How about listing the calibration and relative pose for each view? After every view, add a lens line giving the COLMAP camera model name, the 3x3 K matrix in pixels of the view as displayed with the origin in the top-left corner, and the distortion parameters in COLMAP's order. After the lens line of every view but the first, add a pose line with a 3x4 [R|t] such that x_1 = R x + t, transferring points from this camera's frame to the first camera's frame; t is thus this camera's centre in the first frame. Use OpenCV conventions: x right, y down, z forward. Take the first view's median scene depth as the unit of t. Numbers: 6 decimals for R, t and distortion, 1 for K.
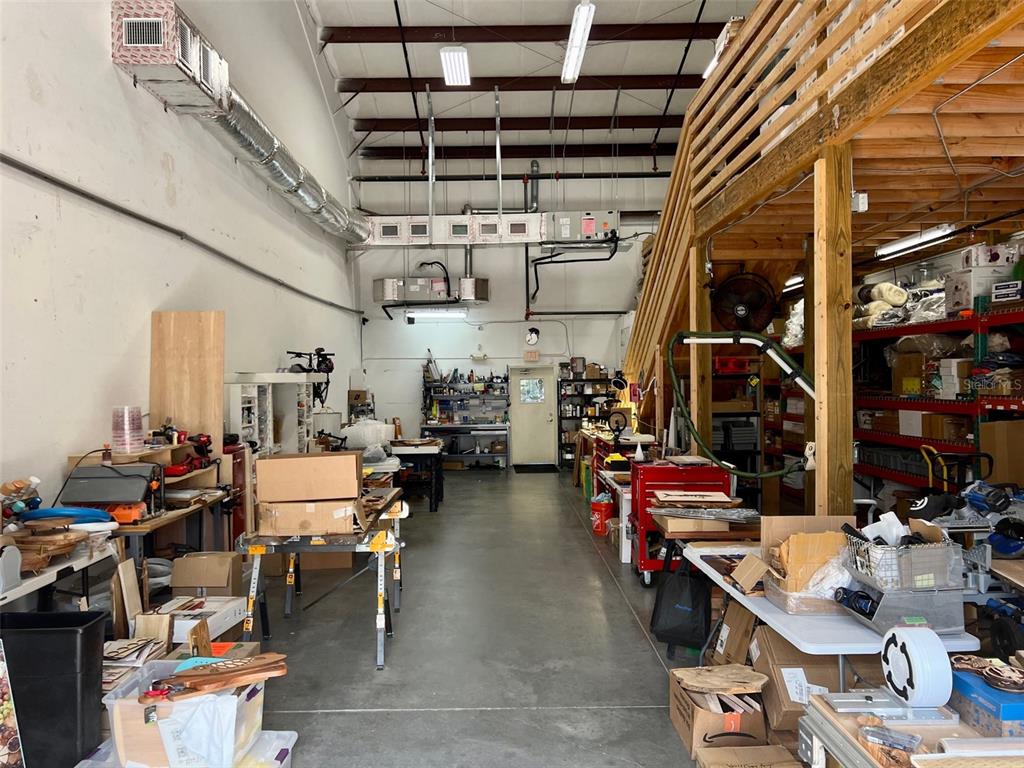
lens RADIAL K [[762.0, 0, 505.6], [0, 762.0, 387.8], [0, 0, 1]] dist [0.063813, -0.071519]
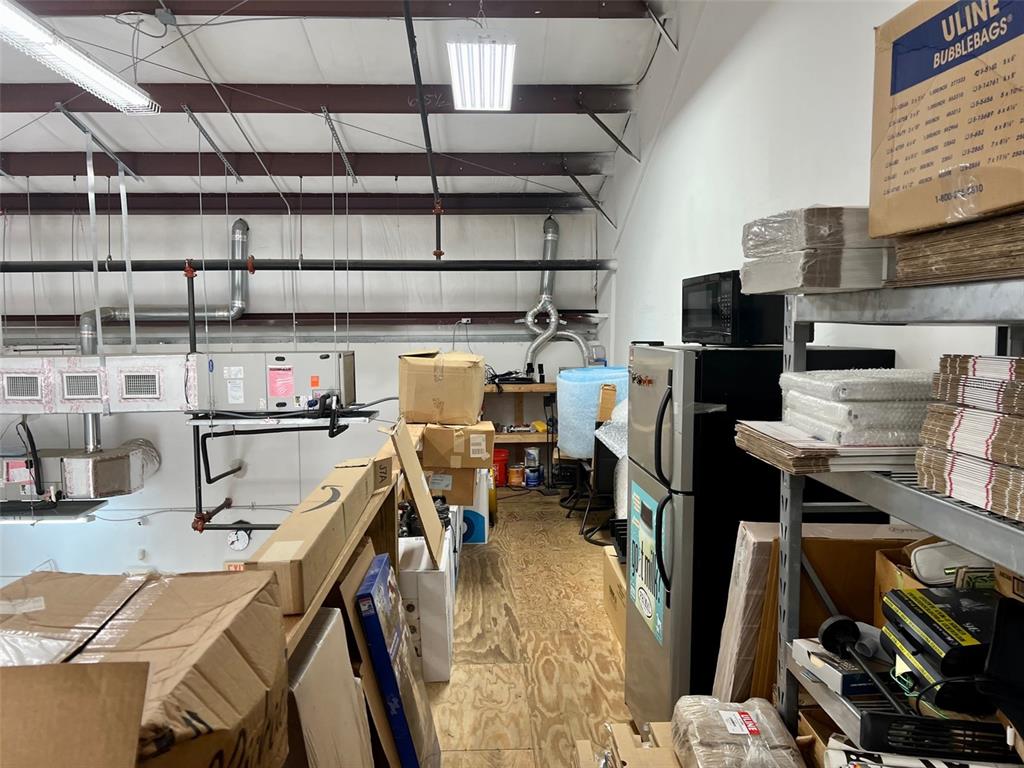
lens RADIAL K [[762.0, 0, 505.6], [0, 762.0, 387.8], [0, 0, 1]] dist [0.063813, -0.071519]
pose [[0.999528, 0.004425, 0.030391, 0.227516], [-0.006378, 0.997900, 0.064461, -0.228532], [-0.030042, -0.064624, 0.997457, 0.467294]]
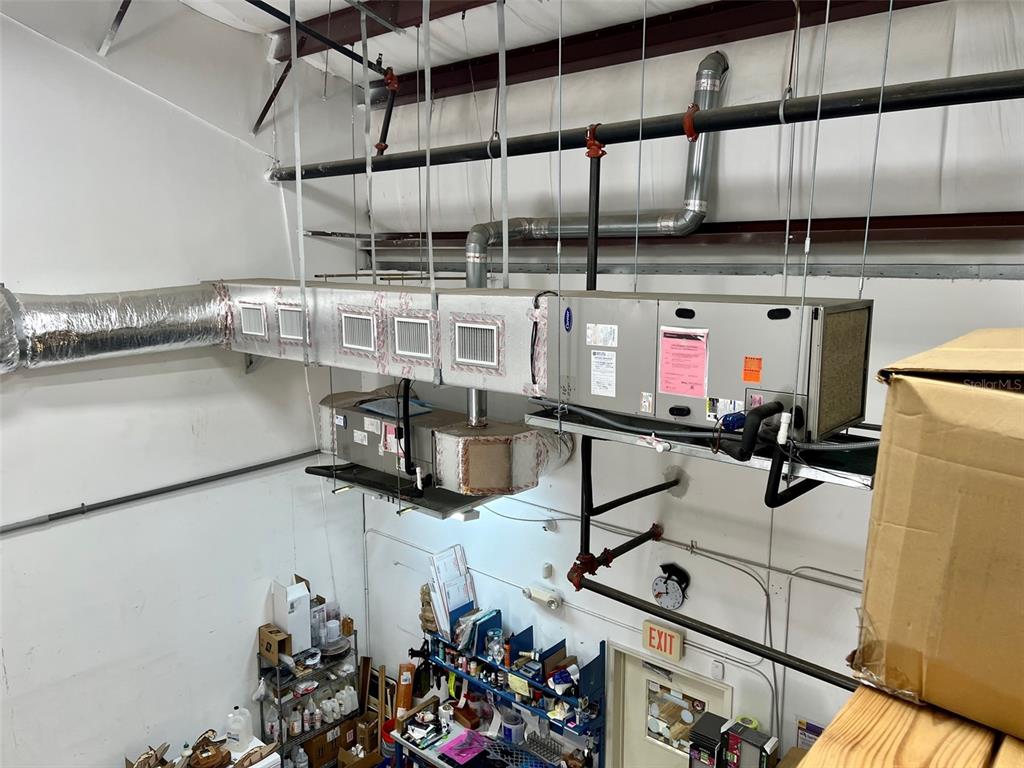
lens RADIAL K [[762.0, 0, 505.6], [0, 762.0, 387.8], [0, 0, 1]] dist [0.063813, -0.071519]
pose [[0.744249, 0.128952, -0.655336, 0.210752], [-0.020633, 0.985156, 0.170418, -0.230300], [0.667584, -0.113312, 0.735862, 0.747926]]
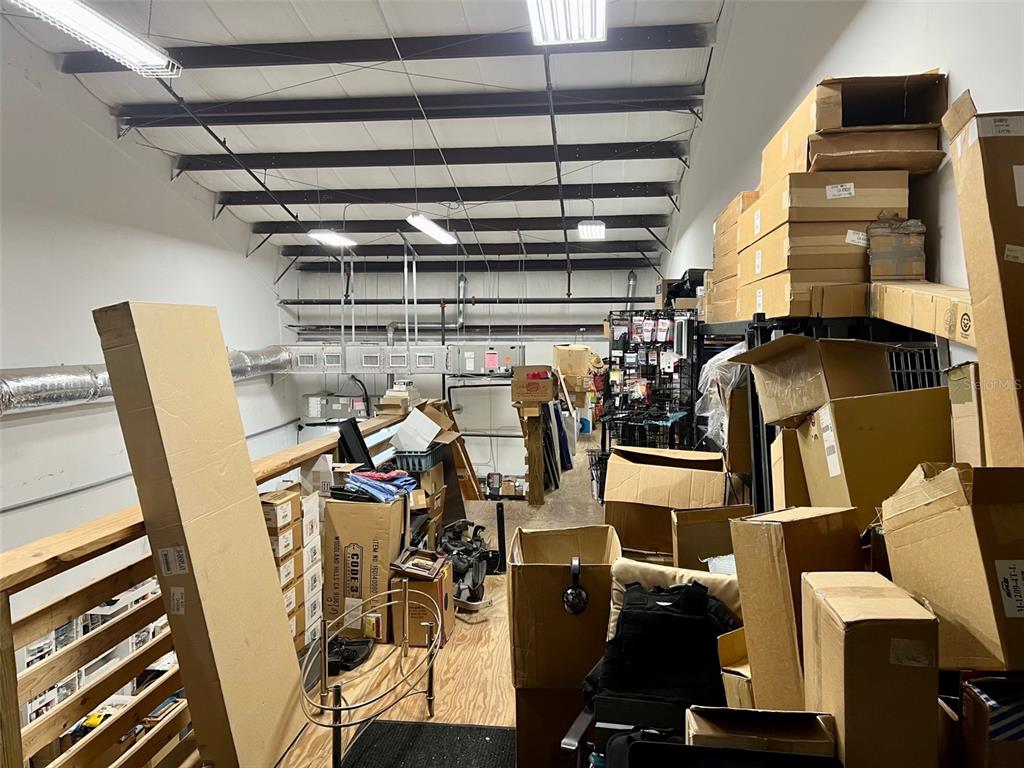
lens RADIAL K [[762.0, 0, 505.6], [0, 762.0, 387.8], [0, 0, 1]] dist [0.063813, -0.071519]
pose [[0.992321, 0.022612, -0.121603, 0.238728], [-0.015375, 0.998072, 0.060127, -0.223479], [0.122728, -0.057796, 0.990756, -0.012162]]
